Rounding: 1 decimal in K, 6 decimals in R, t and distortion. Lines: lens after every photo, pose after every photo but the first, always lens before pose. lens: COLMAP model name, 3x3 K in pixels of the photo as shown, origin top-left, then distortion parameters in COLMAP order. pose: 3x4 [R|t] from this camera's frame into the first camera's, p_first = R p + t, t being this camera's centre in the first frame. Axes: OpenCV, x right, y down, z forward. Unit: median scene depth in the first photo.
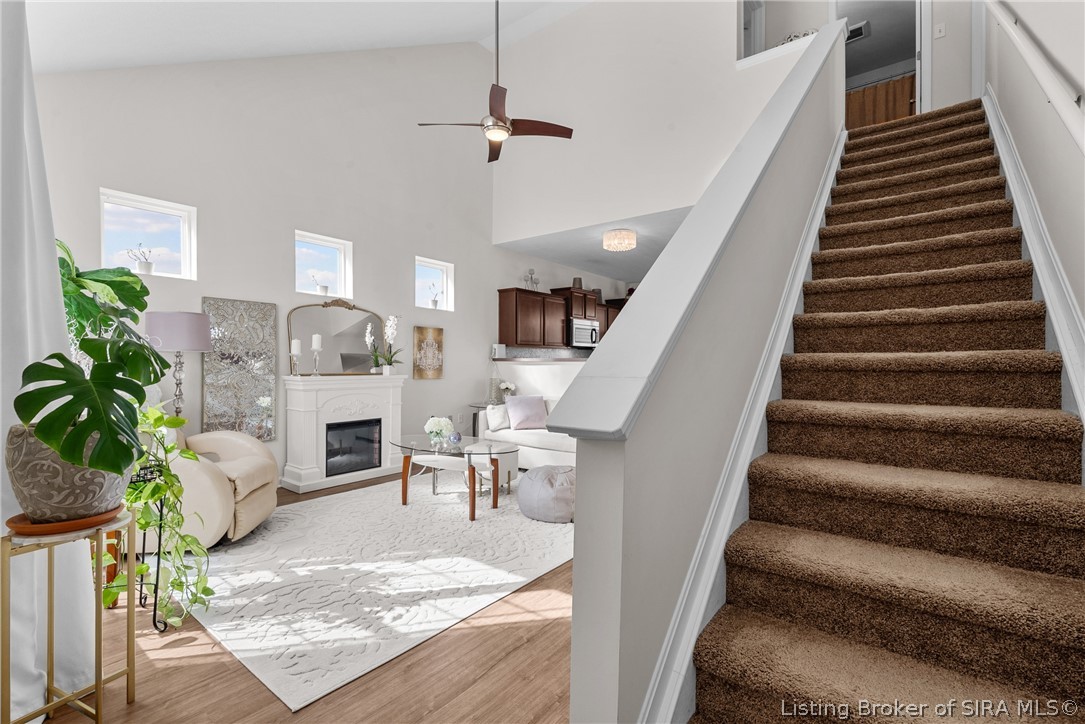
lens RADIAL K [[479.7, 0, 539.7], [0, 479.7, 363.9], [0, 0, 1]] dist [-0.008320, 0.001582]
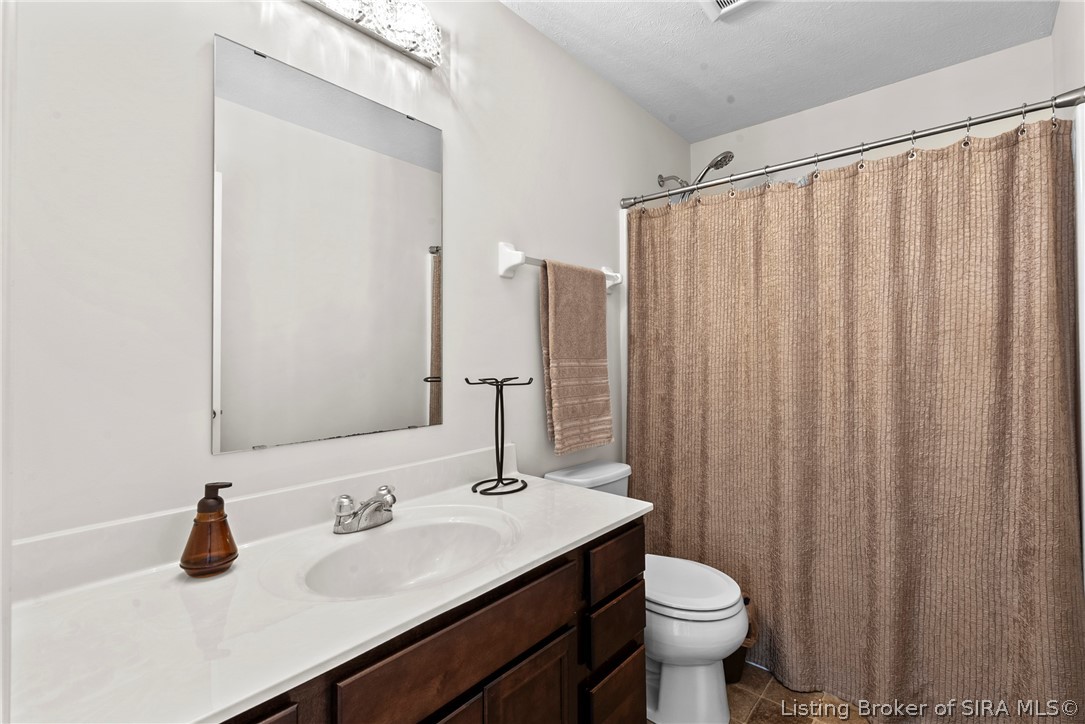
lens RADIAL K [[479.7, 0, 548.1], [0, 479.7, 349.4], [0, 0, 1]] dist [-0.008320, 0.001582]
pose [[0.998590, -0.007717, -0.052519, 0.566034], [0.006496, 0.999705, -0.023385, -0.492026], [0.052684, 0.023010, 0.998346, 0.753268]]
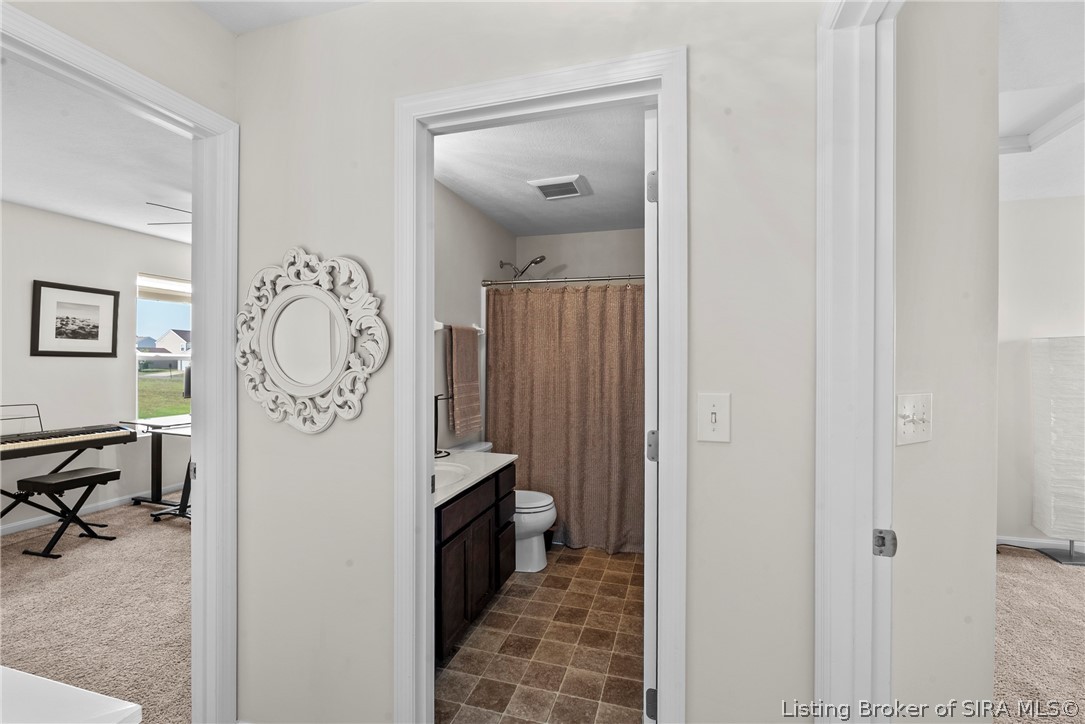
lens RADIAL K [[479.7, 0, 541.6], [0, 479.7, 358.8], [0, 0, 1]] dist [-0.008320, 0.001582]
pose [[0.930216, 0.001316, 0.367010, 0.459354], [0.000864, 0.999983, -0.005776, -0.513878], [-0.367011, 0.005690, 0.930199, 0.552174]]
